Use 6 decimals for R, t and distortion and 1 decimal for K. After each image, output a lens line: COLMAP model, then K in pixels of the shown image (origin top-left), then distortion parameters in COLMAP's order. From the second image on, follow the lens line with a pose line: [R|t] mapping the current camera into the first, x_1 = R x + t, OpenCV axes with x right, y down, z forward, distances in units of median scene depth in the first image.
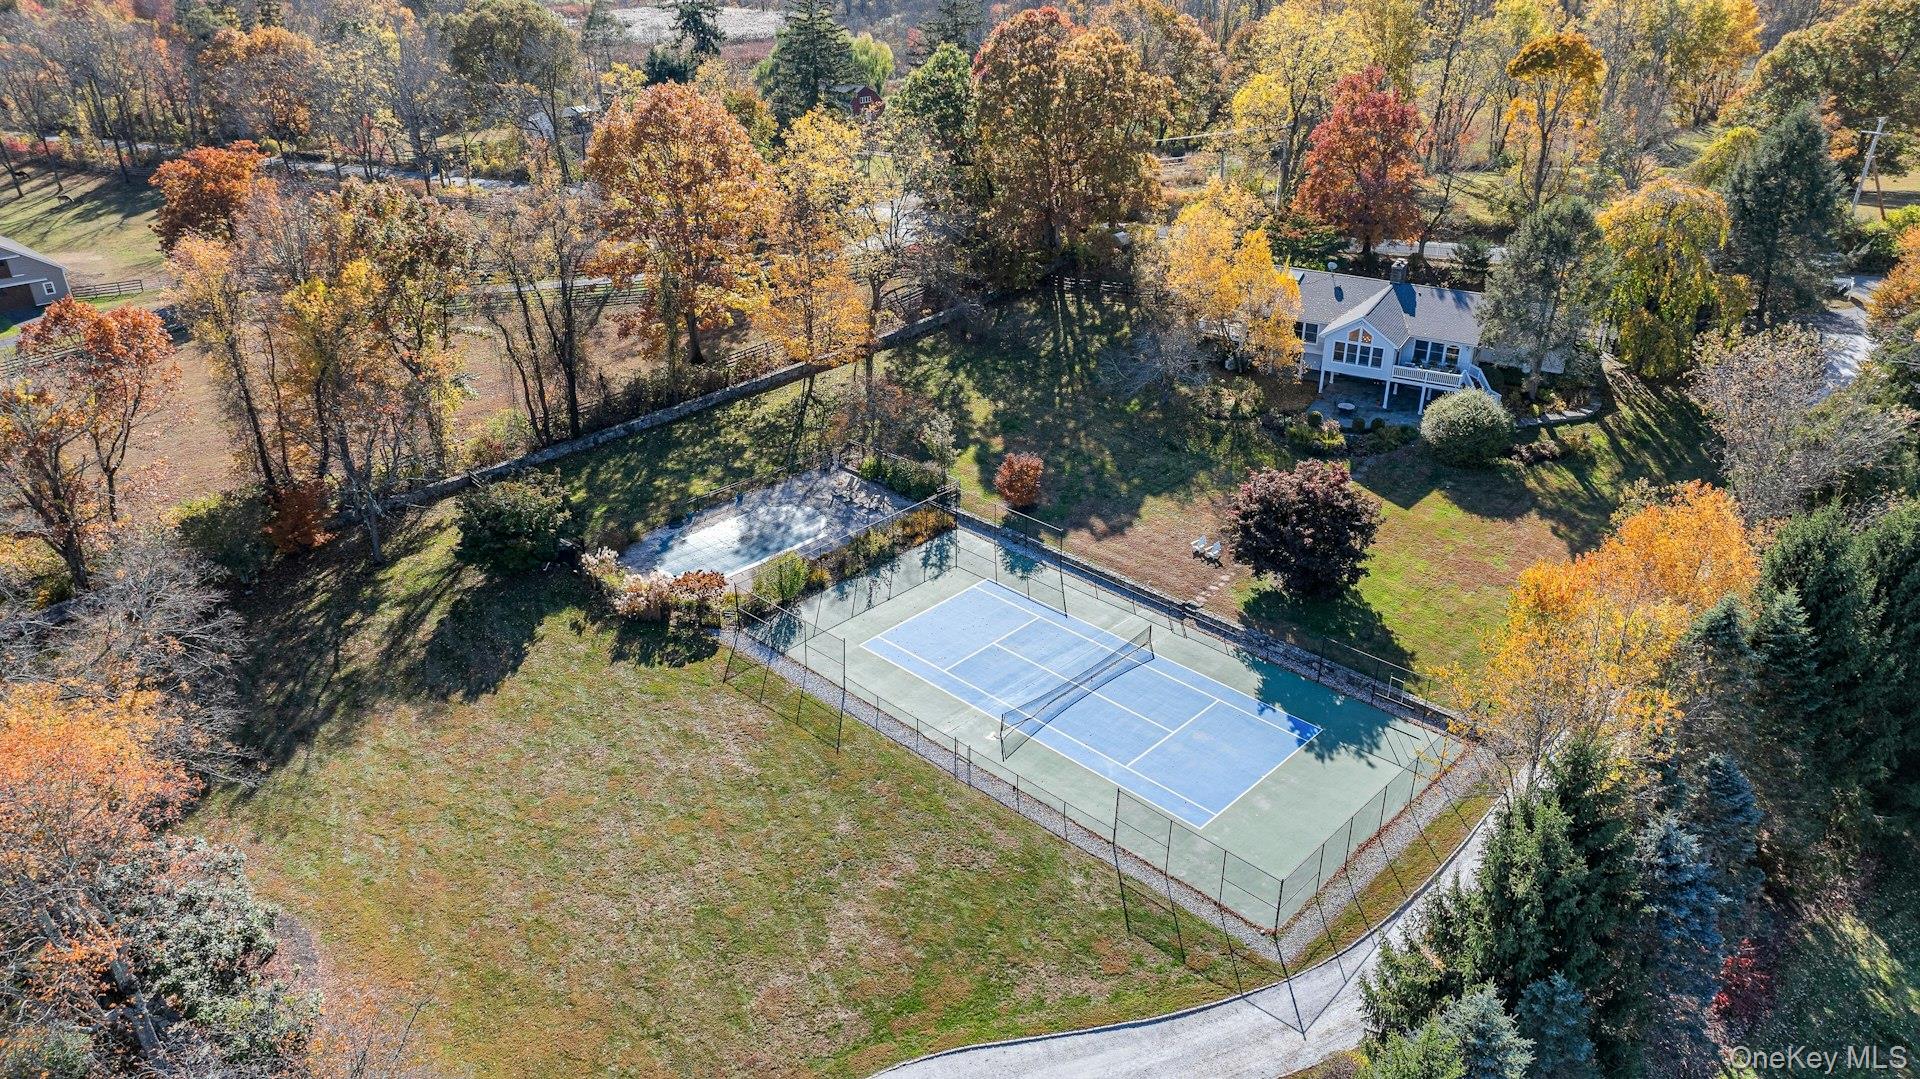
lens RADIAL K [[1333.7, 0, 960.0], [0, 1333.7, 539.5], [0, 0, 1]] dist [-0.025361, -0.000402]
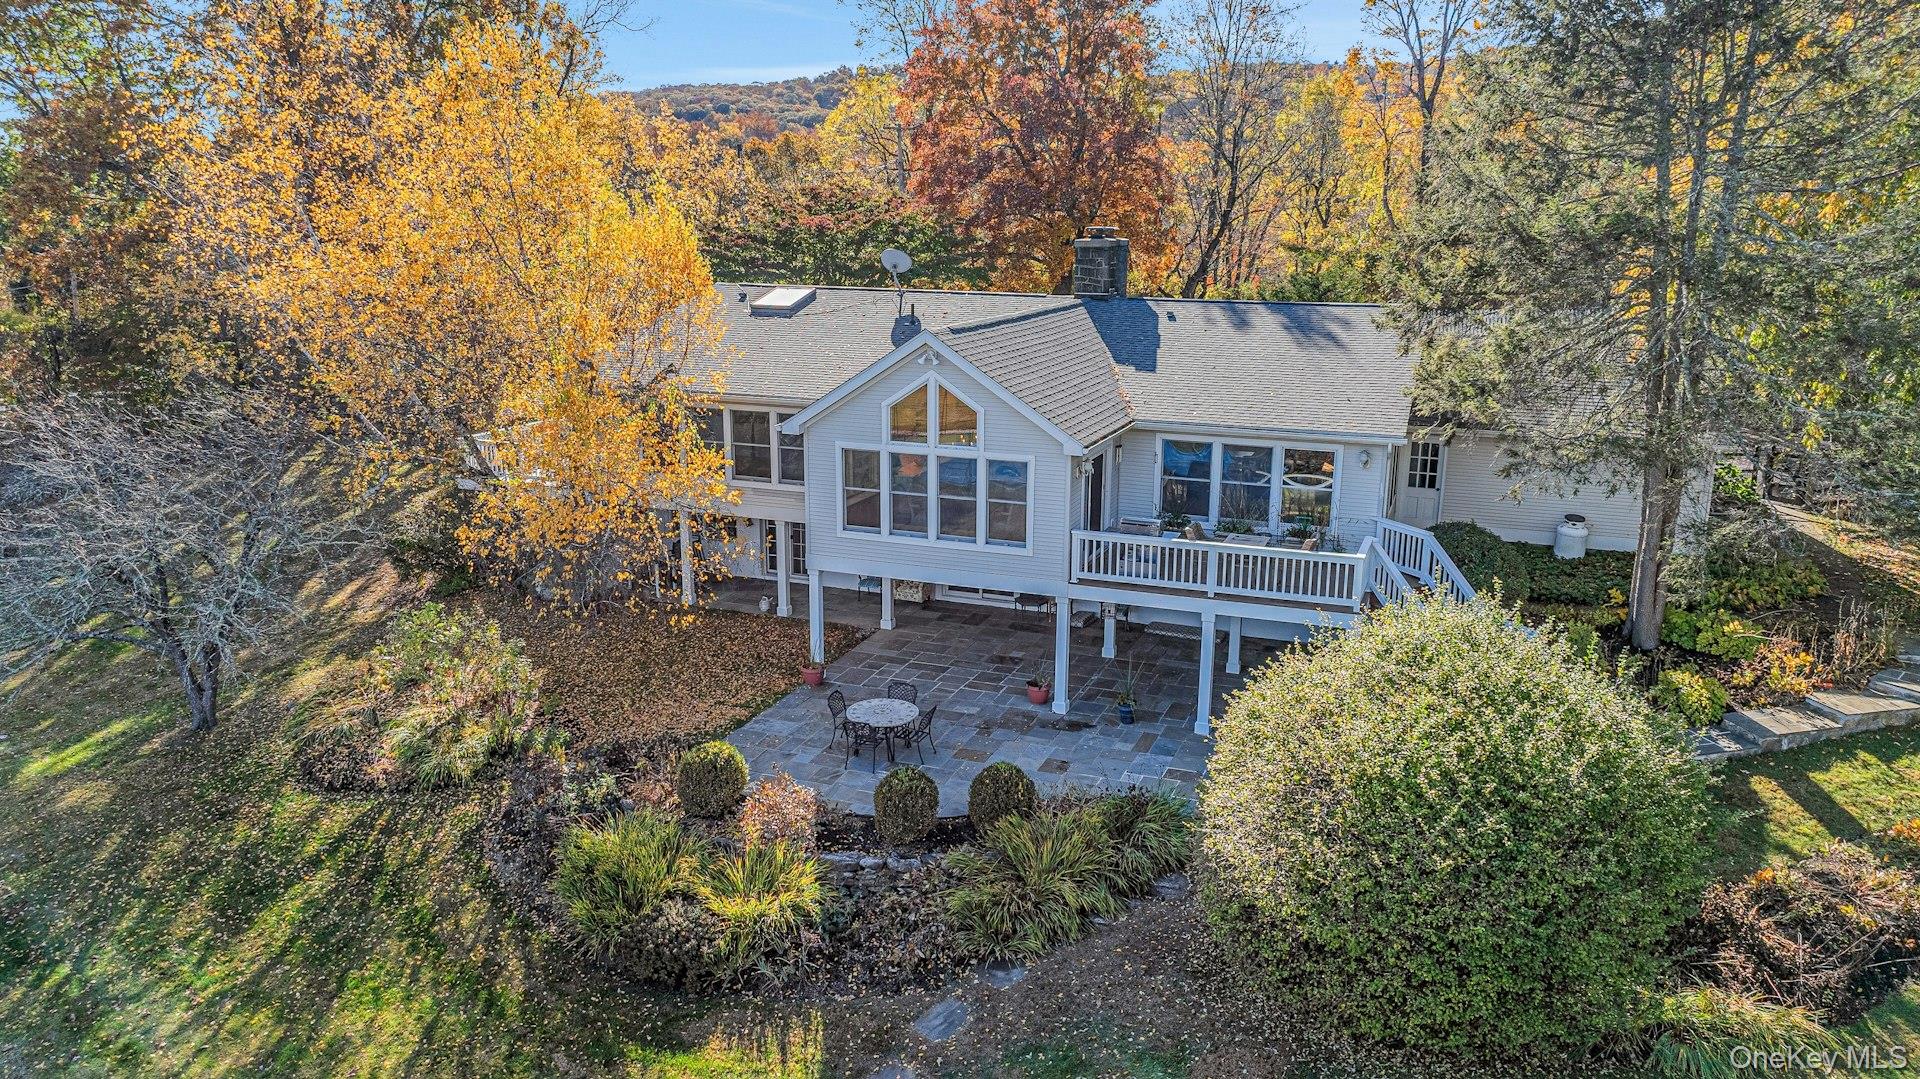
lens RADIAL K [[1333.7, 0, 960.0], [0, 1333.7, 539.5], [0, 0, 1]] dist [-0.025361, -0.000402]
pose [[0.990692, -0.020593, 0.134555, 0.274222], [0.050954, 0.972728, -0.226284, -0.077091], [-0.126226, 0.231034, 0.964723, 0.775176]]
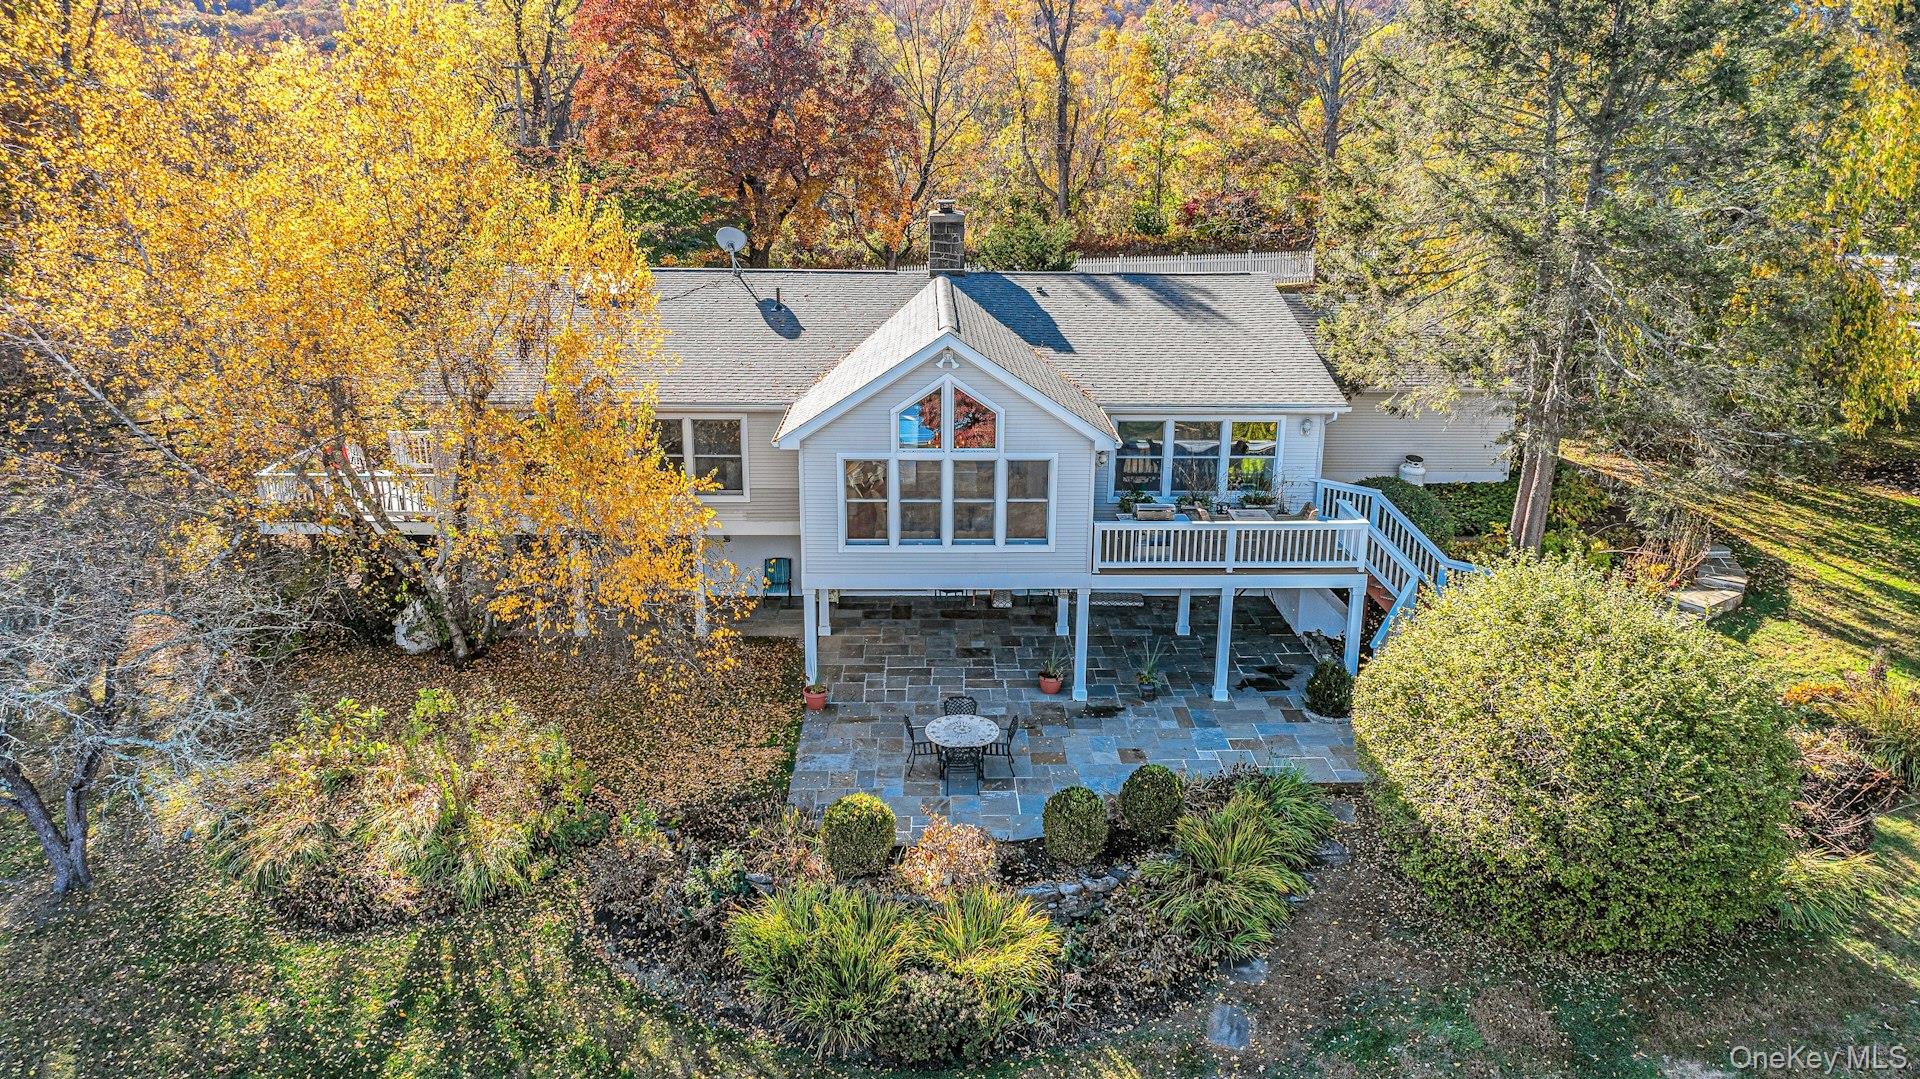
lens RADIAL K [[1333.7, 0, 960.0], [0, 1333.7, 539.5], [0, 0, 1]] dist [-0.025361, -0.000402]
pose [[0.862411, -0.134813, 0.487926, 0.187134], [0.219293, 0.968242, -0.120077, -0.104700], [-0.456243, 0.210554, 0.864586, 0.804221]]
